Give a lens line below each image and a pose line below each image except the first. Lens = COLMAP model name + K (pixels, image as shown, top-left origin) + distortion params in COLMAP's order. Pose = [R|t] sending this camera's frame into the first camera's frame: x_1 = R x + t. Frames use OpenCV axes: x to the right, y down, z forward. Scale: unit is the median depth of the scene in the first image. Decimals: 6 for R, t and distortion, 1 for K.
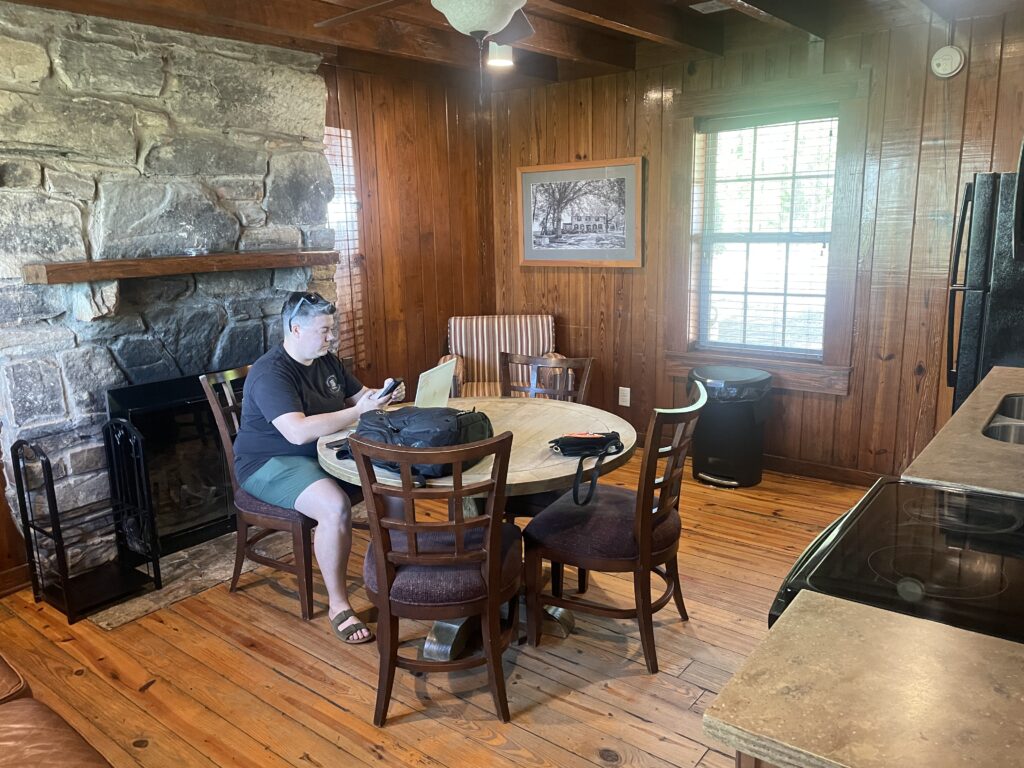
lens RADIAL K [[791.9, 0, 509.6], [0, 791.9, 381.9], [0, 0, 1]] dist [0.088470, -0.102670]
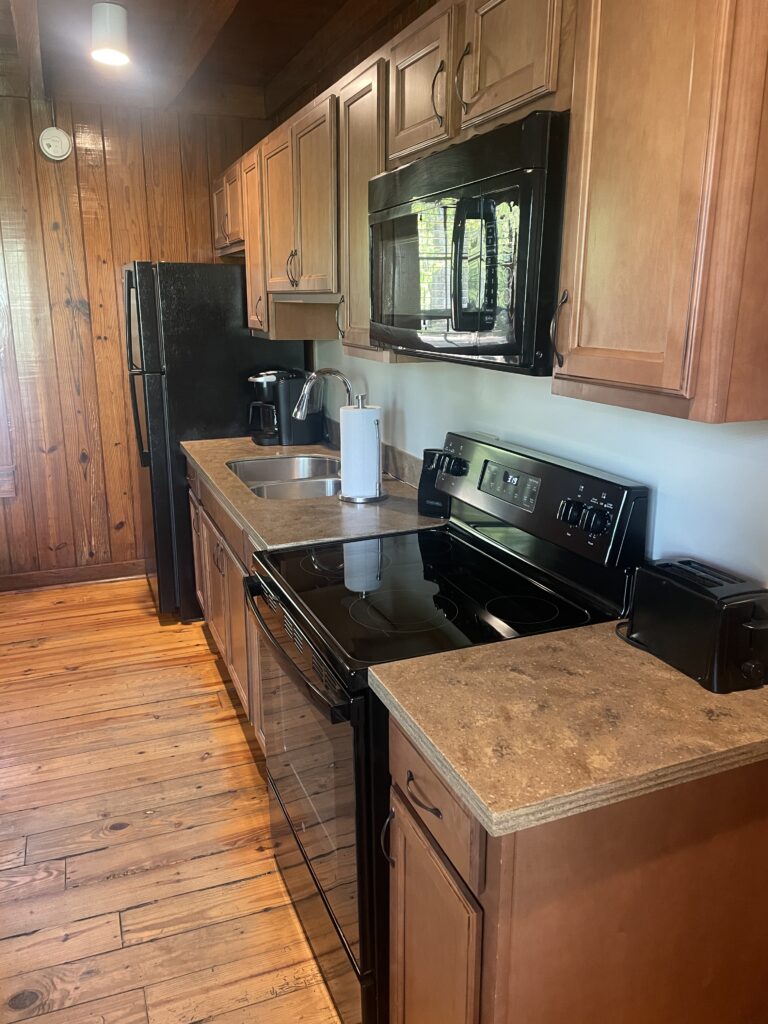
lens RADIAL K [[791.9, 0, 377.8], [0, 791.9, 505.5], [0, 0, 1]] dist [0.088470, -0.102670]
pose [[0.500428, -0.197629, 0.842920, -0.162664], [0.162194, 0.977761, 0.132951, -0.029456], [-0.850450, 0.070184, 0.521353, 0.167285]]
